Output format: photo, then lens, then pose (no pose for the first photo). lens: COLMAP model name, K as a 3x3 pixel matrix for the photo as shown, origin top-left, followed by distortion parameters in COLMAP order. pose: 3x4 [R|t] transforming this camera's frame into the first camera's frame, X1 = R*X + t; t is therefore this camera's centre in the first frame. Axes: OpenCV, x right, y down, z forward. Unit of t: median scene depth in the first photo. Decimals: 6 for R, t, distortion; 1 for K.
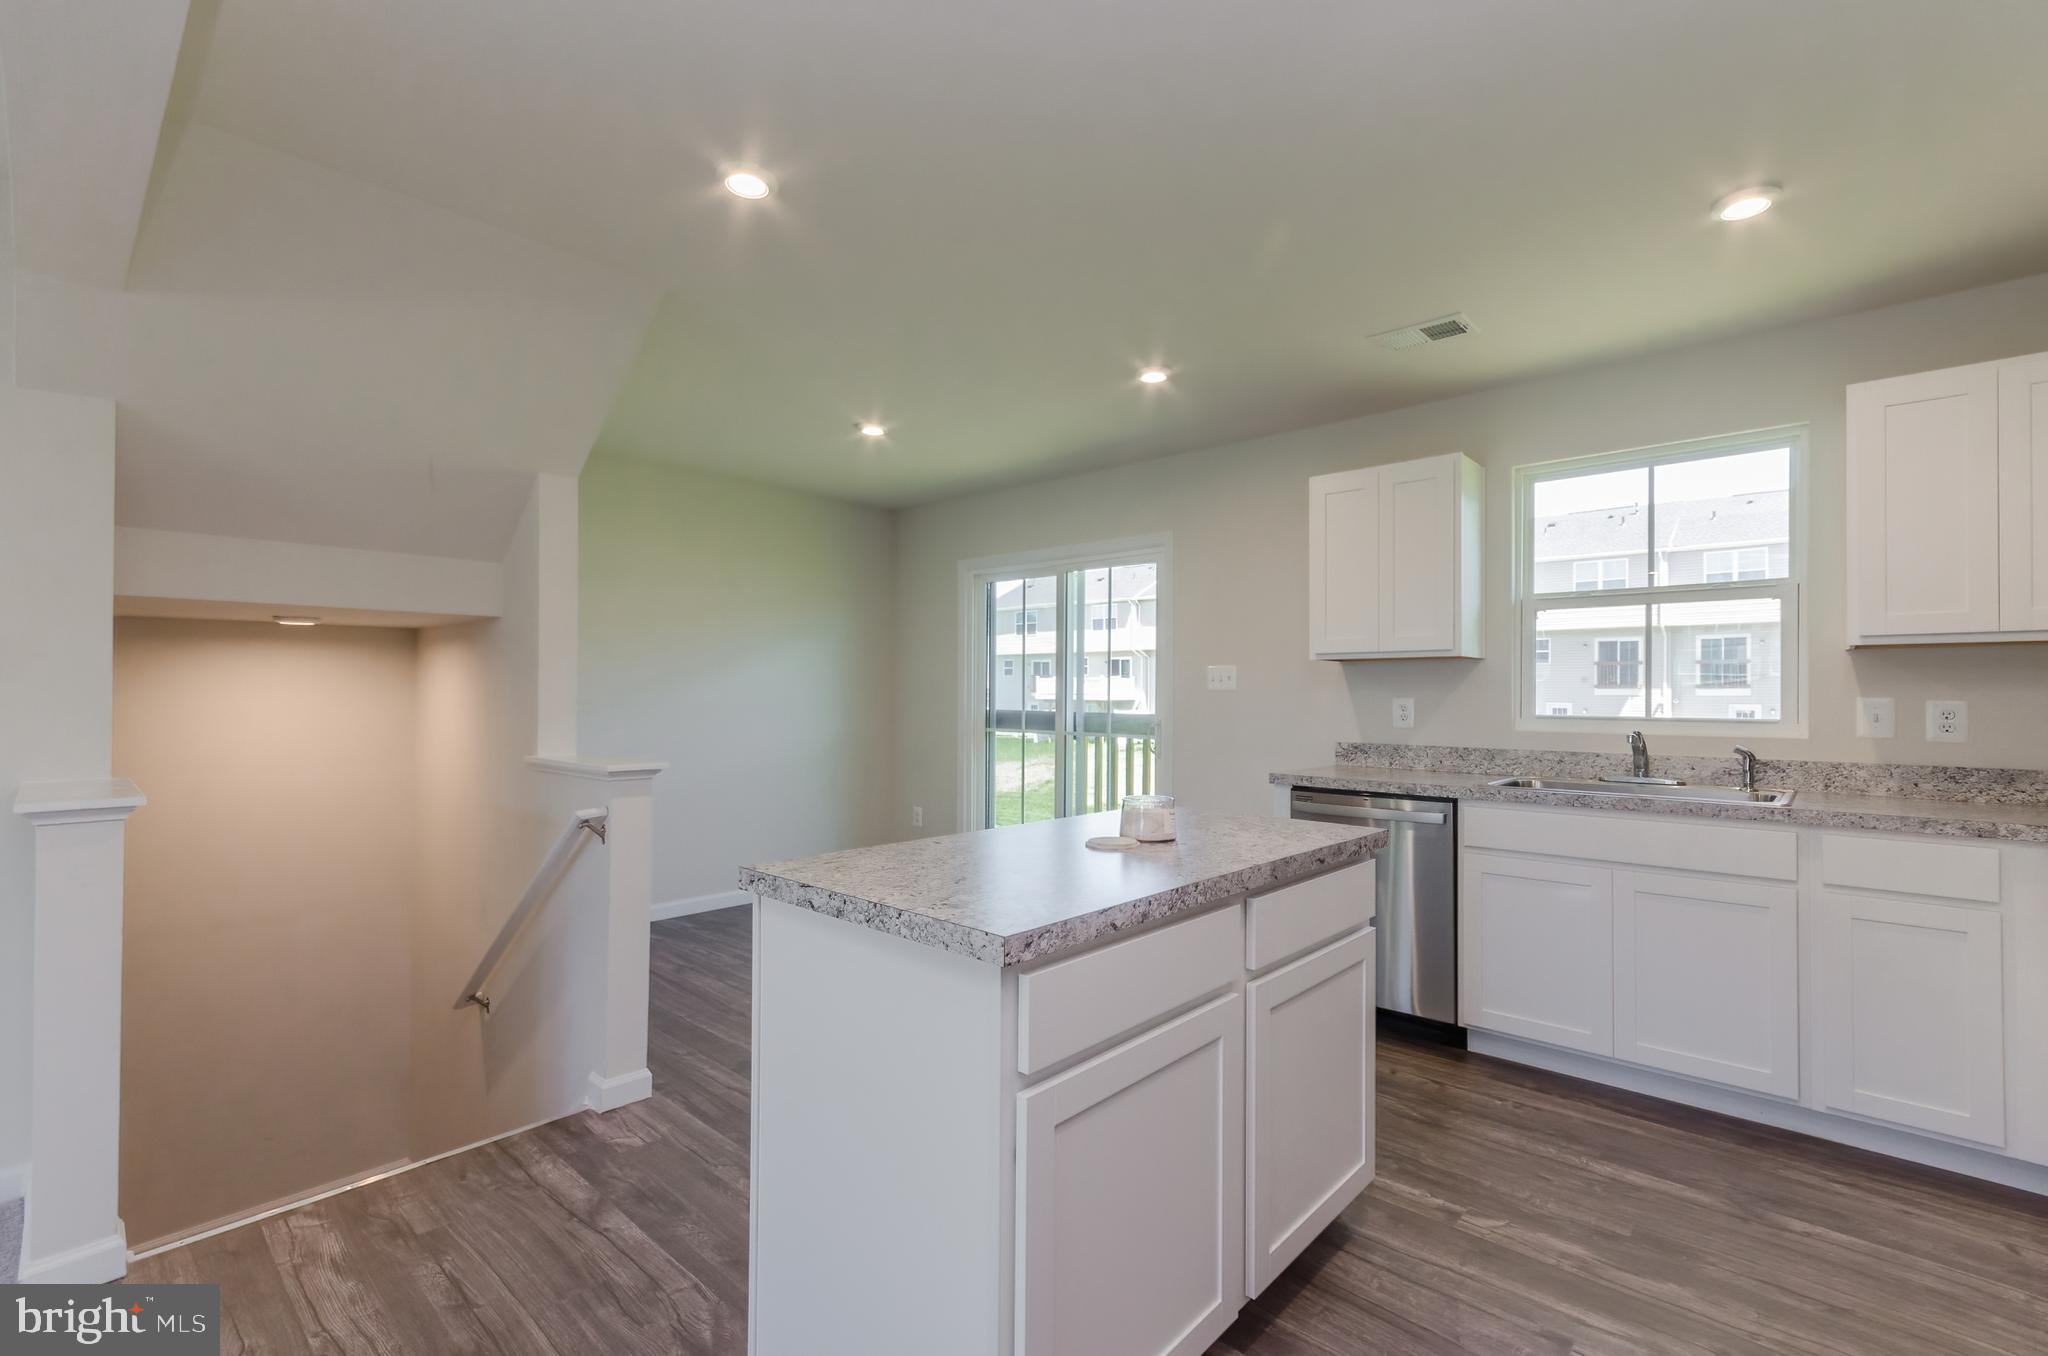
lens RADIAL K [[897.5, 0, 1034.0], [0, 897.5, 681.5], [0, 0, 1]] dist [0.003949, 0.000801]
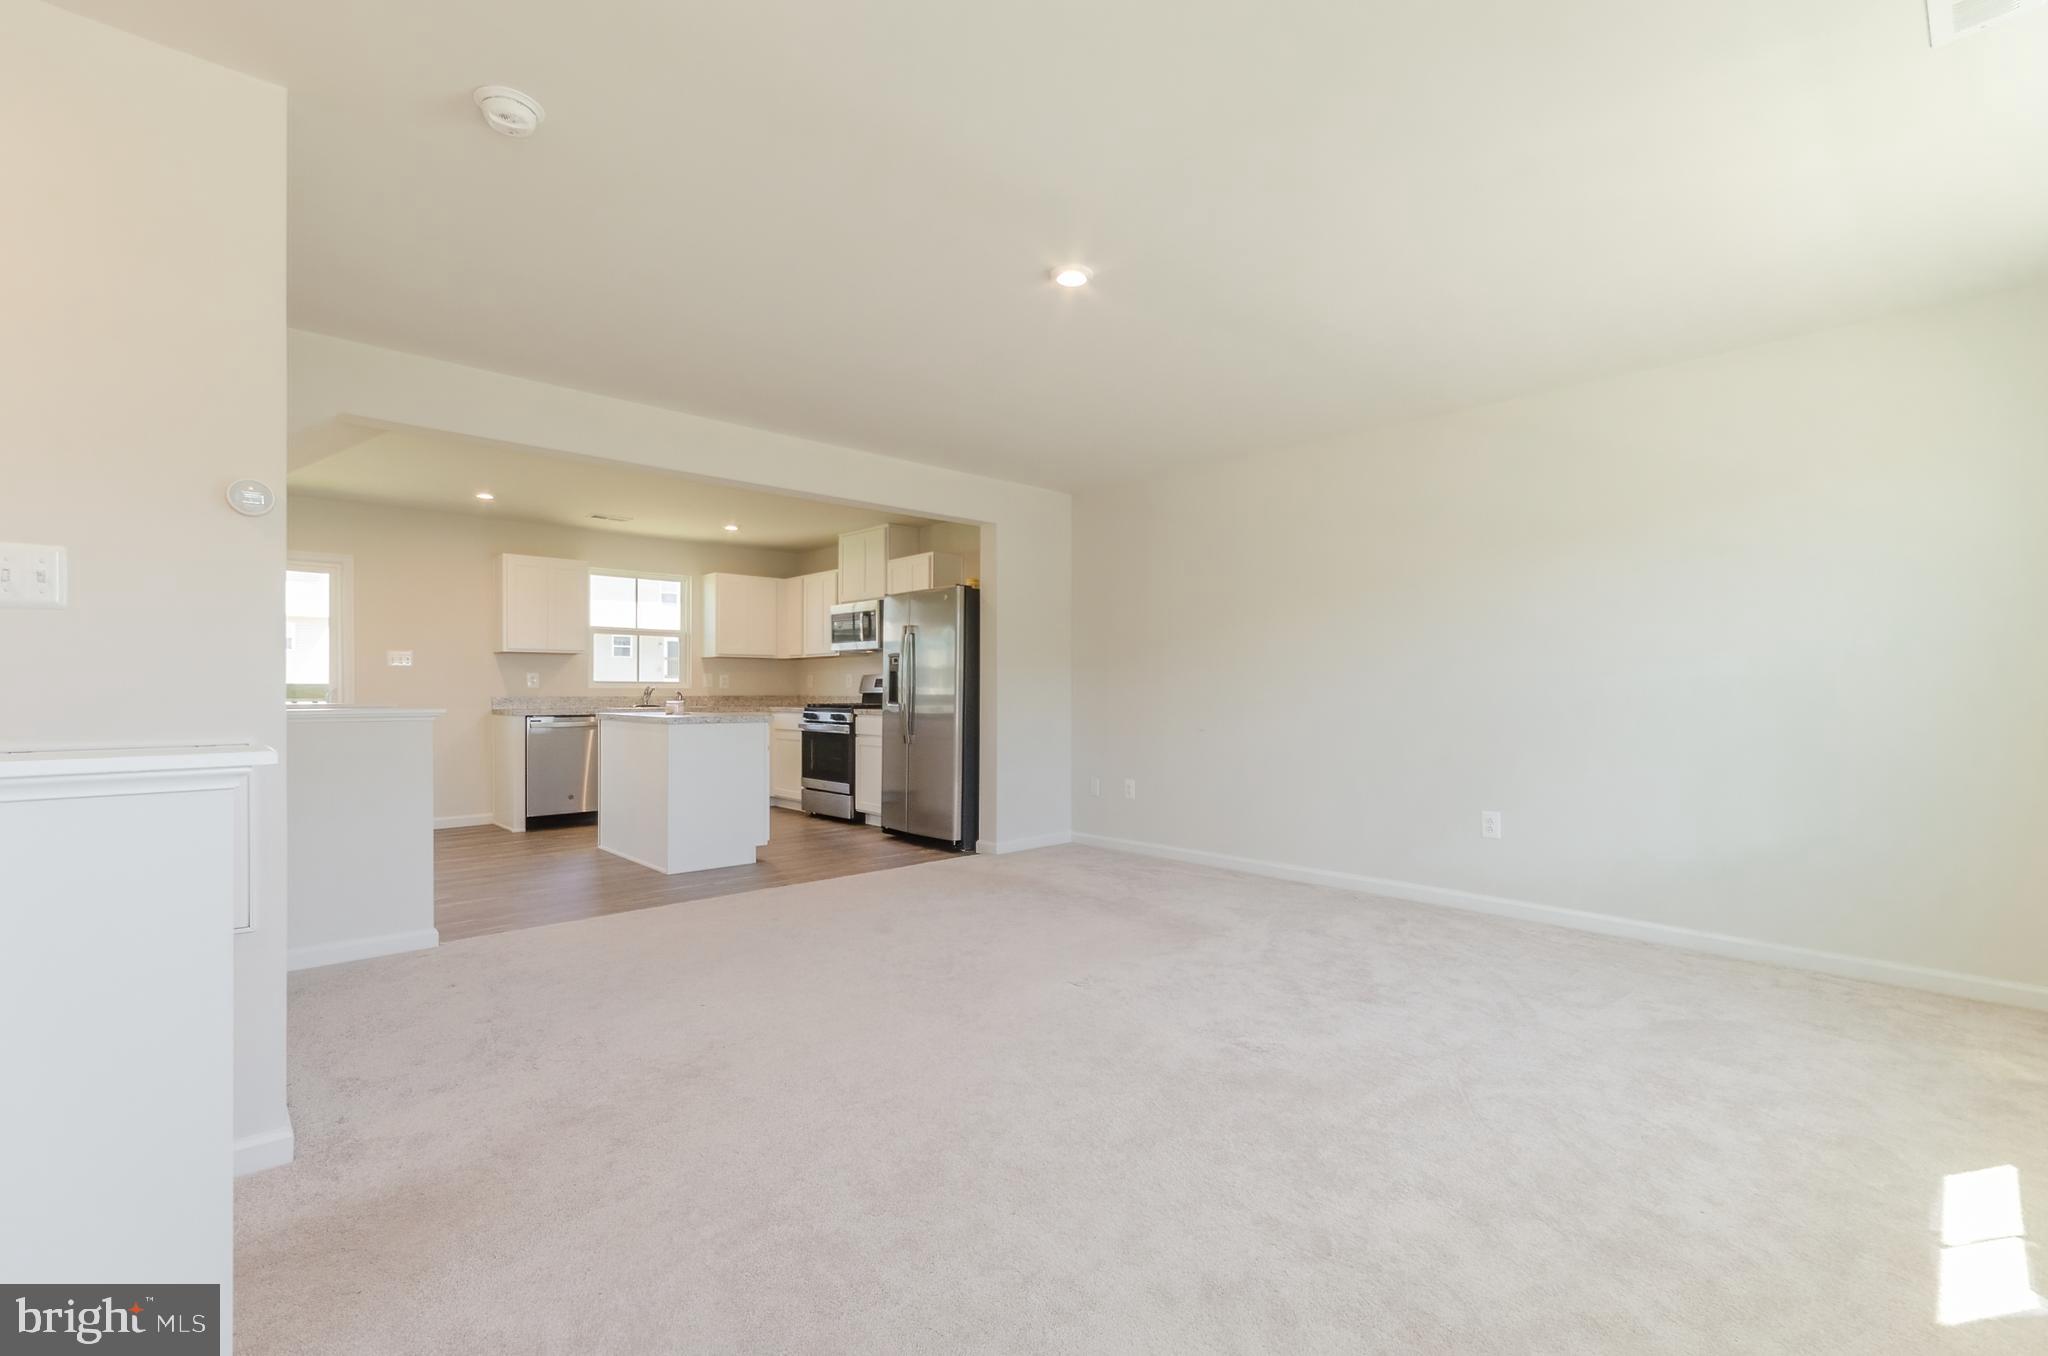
lens RADIAL K [[897.5, 0, 1025.6], [0, 897.5, 678.7], [0, 0, 1]] dist [0.003949, 0.000801]
pose [[0.100466, 0.010229, 0.994888, -1.500766], [-0.014349, 0.999858, -0.008832, 0.034419], [-0.994837, -0.013389, 0.100599, -0.287115]]
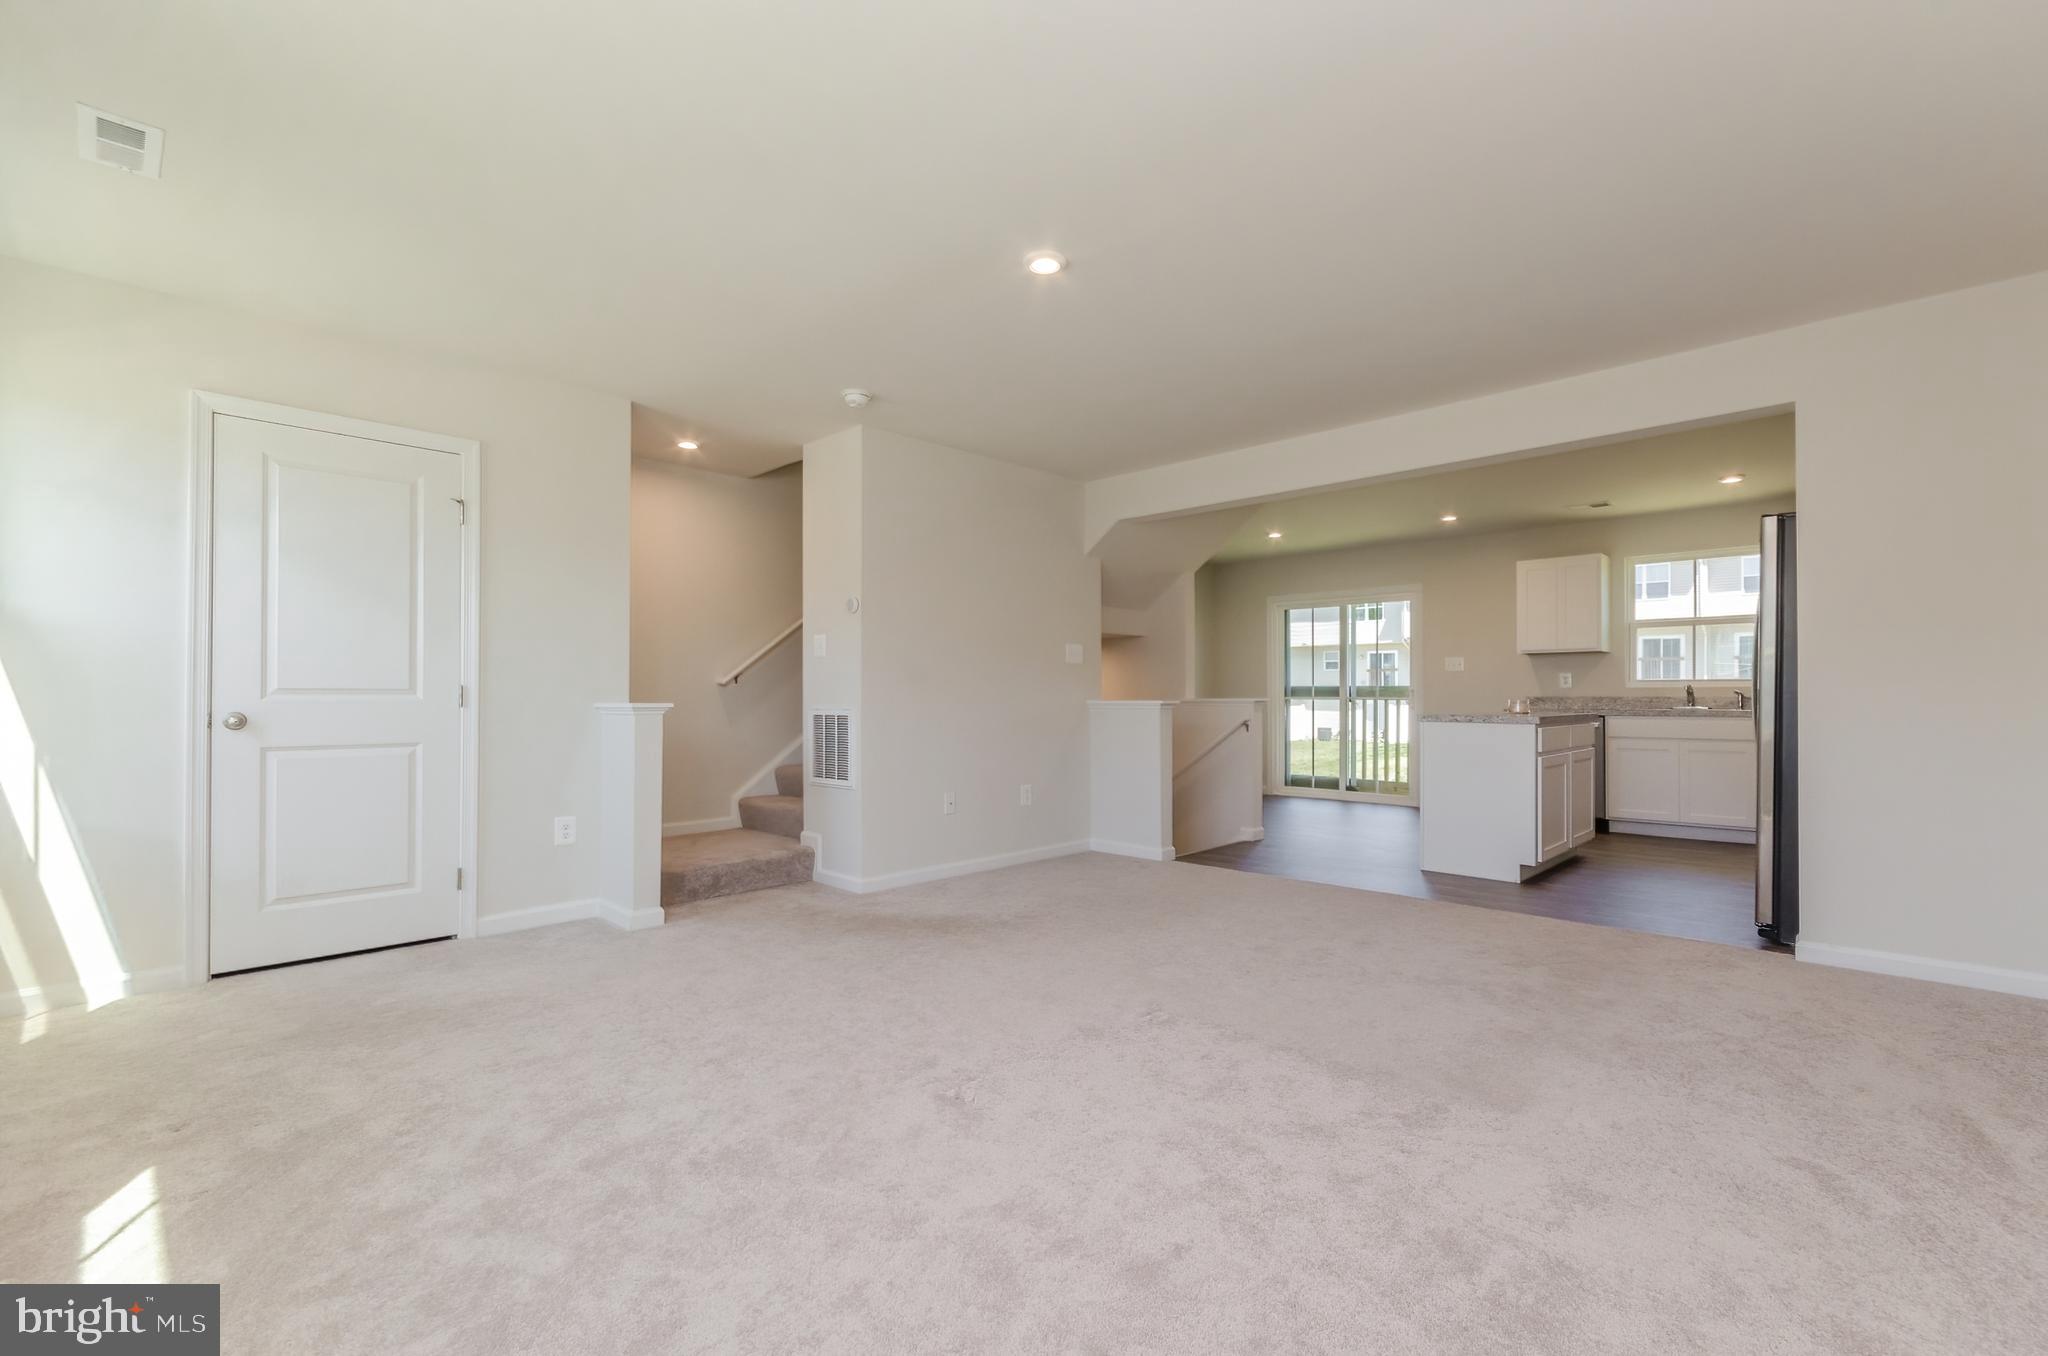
lens RADIAL K [[852.5, 0, 1028.1], [0, 852.5, 687.6], [0, 0, 1]] dist [-0.010159, -0.000642]
pose [[0.998663, -0.002796, -0.051622, -0.705413], [0.003086, 0.999980, 0.005538, 0.038116], [0.051605, -0.005690, 0.998651, -0.972469]]
